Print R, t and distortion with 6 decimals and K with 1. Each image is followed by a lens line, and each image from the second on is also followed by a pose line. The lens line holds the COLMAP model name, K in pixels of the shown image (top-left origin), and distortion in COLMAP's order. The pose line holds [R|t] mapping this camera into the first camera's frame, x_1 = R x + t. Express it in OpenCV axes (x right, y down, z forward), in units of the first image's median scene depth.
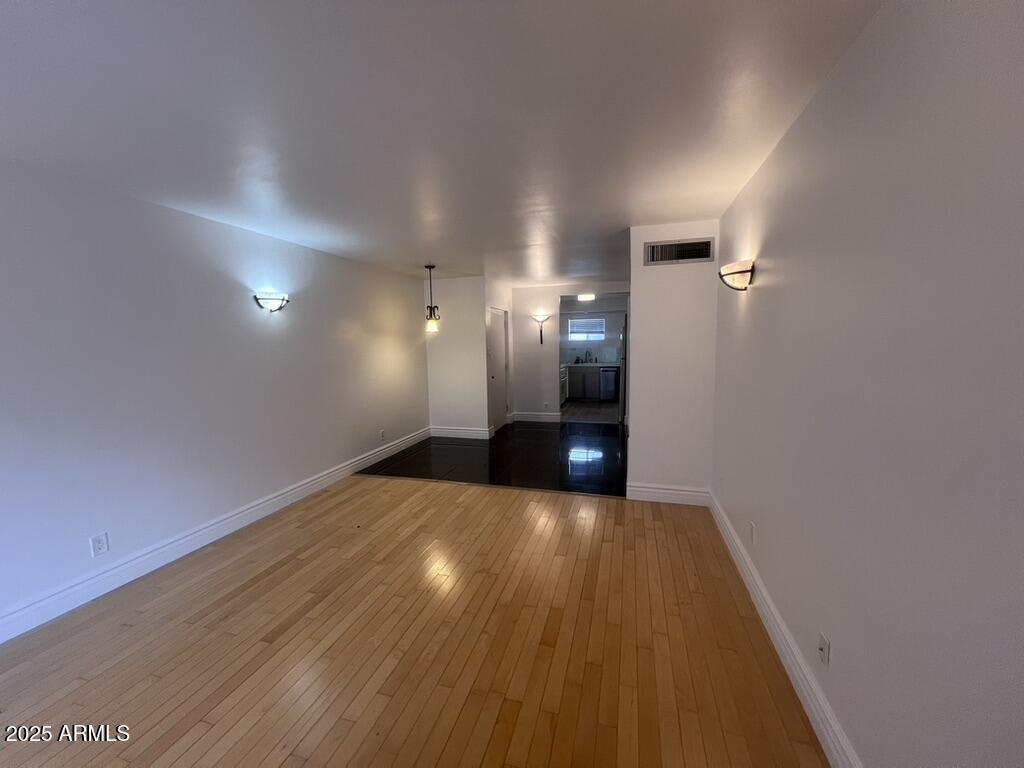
lens RADIAL K [[410.0, 0, 511.3], [0, 410.0, 385.3], [0, 0, 1]] dist [-0.000705, 0.000912]
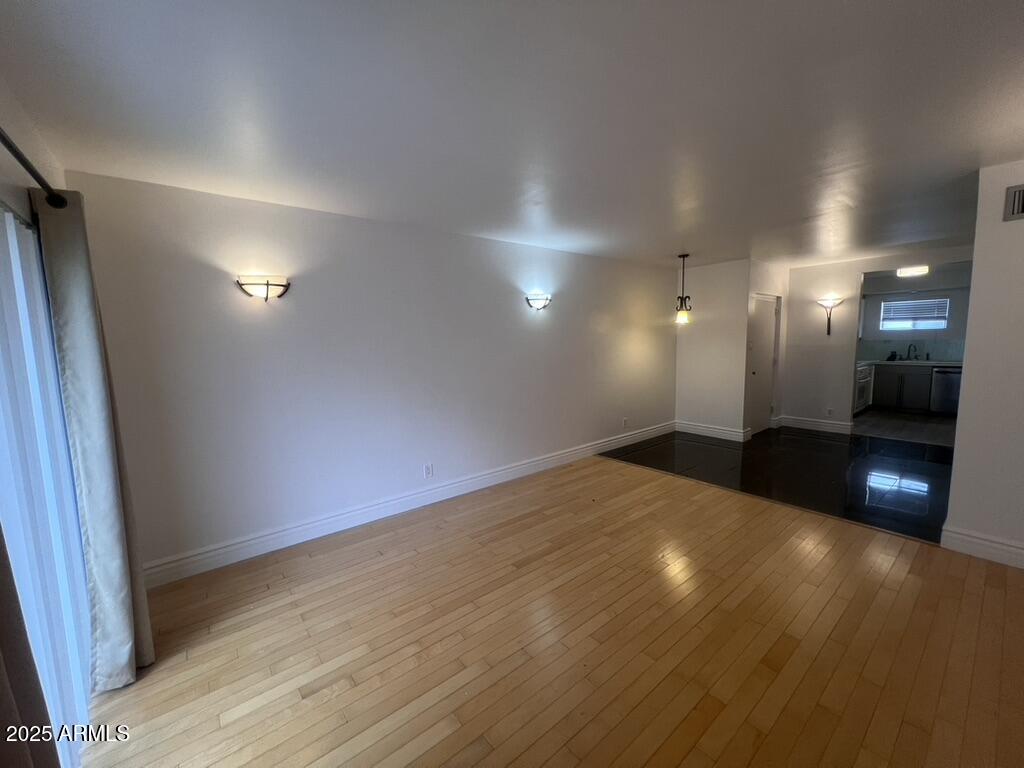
lens RADIAL K [[410.0, 0, 510.3], [0, 410.0, 385.0], [0, 0, 1]] dist [-0.000705, 0.000912]
pose [[0.819577, 0.063756, -0.569411, 0.043999], [-0.052537, 0.997965, 0.036122, 0.002238], [0.570556, 0.000310, 0.821259, -0.036292]]
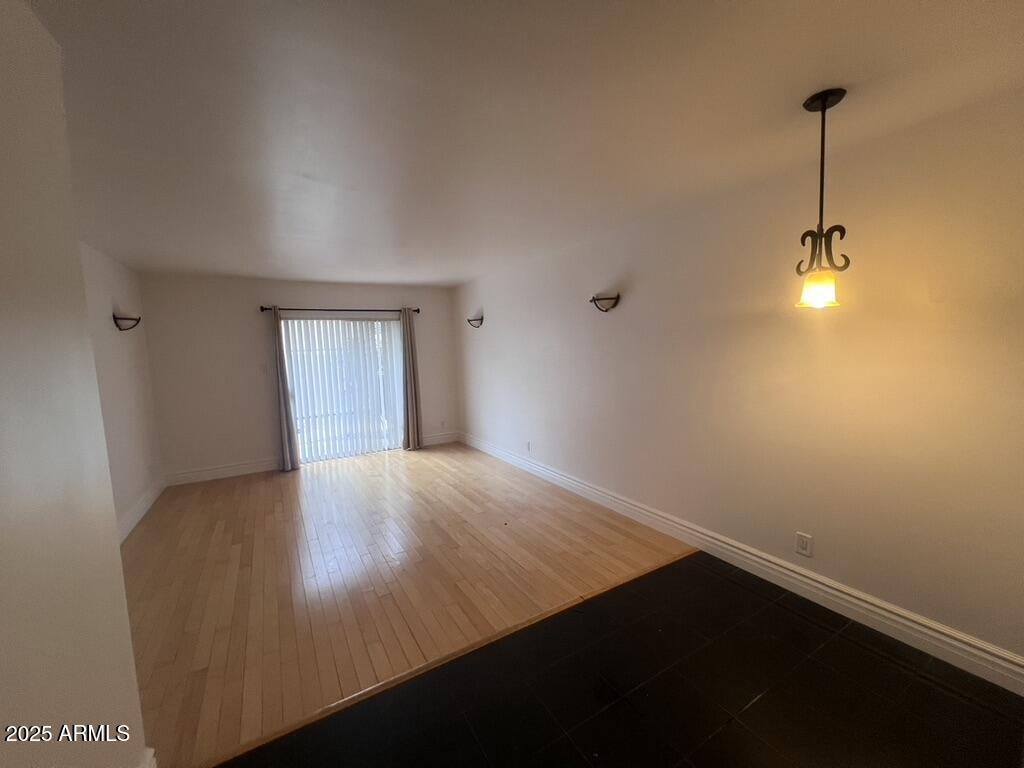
lens RADIAL K [[410.0, 0, 510.6], [0, 410.0, 384.8], [0, 0, 1]] dist [-0.000705, 0.000912]
pose [[-0.683565, 0.111982, -0.721248, 0.255553], [-0.031238, 0.982767, 0.182192, -0.149001], [0.729221, 0.147070, -0.668287, 1.267485]]
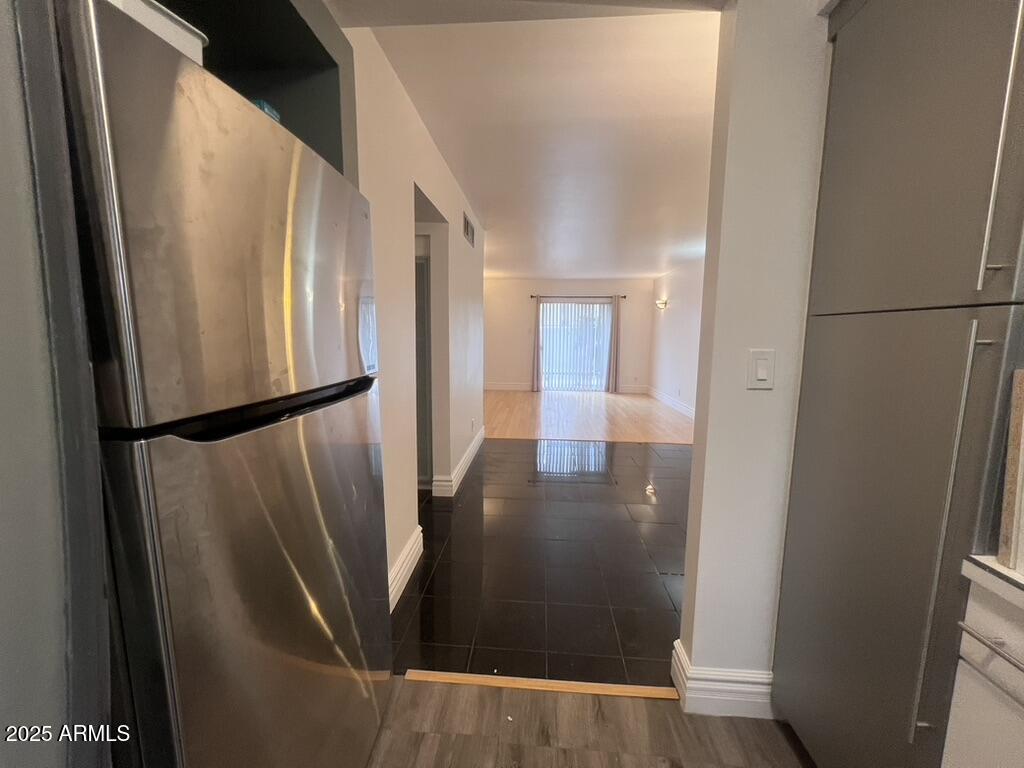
lens RADIAL K [[410.0, 0, 513.1], [0, 410.0, 388.0], [0, 0, 1]] dist [-0.000705, 0.000912]
pose [[-0.977707, 0.034606, -0.207103, 0.400725], [-0.016403, 0.970723, 0.239642, -0.172942], [0.209333, 0.237696, -0.948515, 1.964927]]
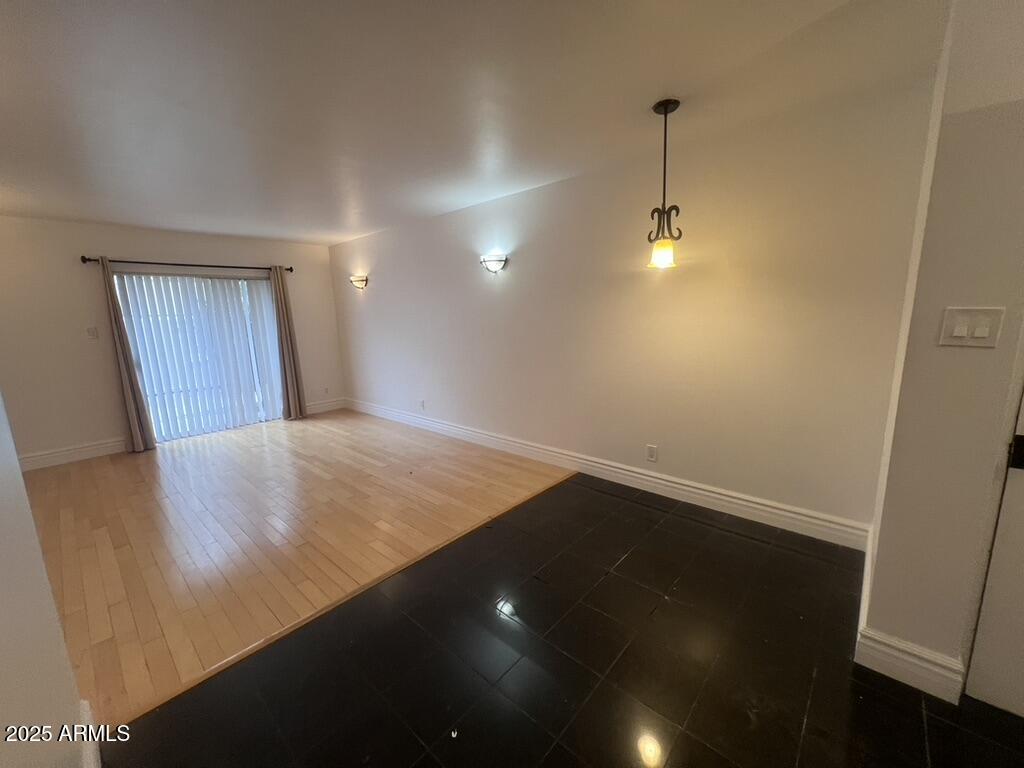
lens RADIAL K [[410.0, 0, 511.1], [0, 410.0, 385.1], [0, 0, 1]] dist [-0.000705, 0.000912]
pose [[-0.434565, 0.192546, -0.879818, 0.339361], [-0.056368, 0.969150, 0.239938, -0.128662], [0.898875, 0.153862, -0.410305, 1.273917]]
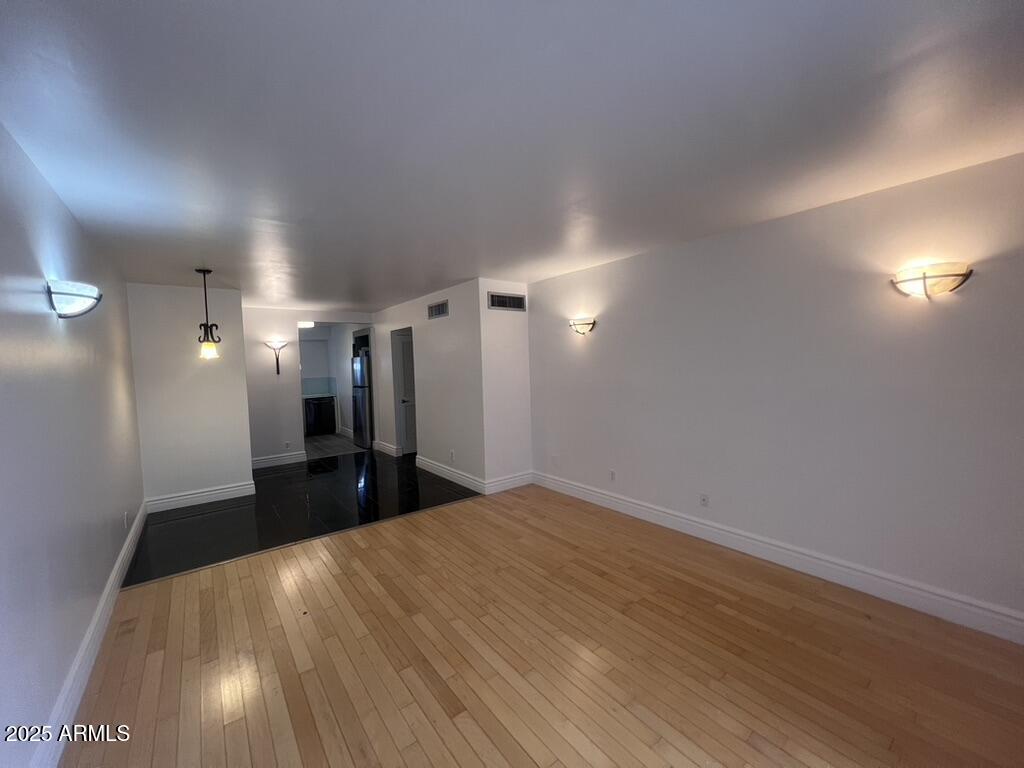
lens RADIAL K [[410.0, 0, 510.7], [0, 410.0, 381.8], [0, 0, 1]] dist [-0.000705, 0.000912]
pose [[0.589676, -0.035969, 0.806839, -0.568433], [0.103991, 0.994073, -0.031685, -0.010269], [-0.800917, 0.102588, 0.589922, 0.161676]]
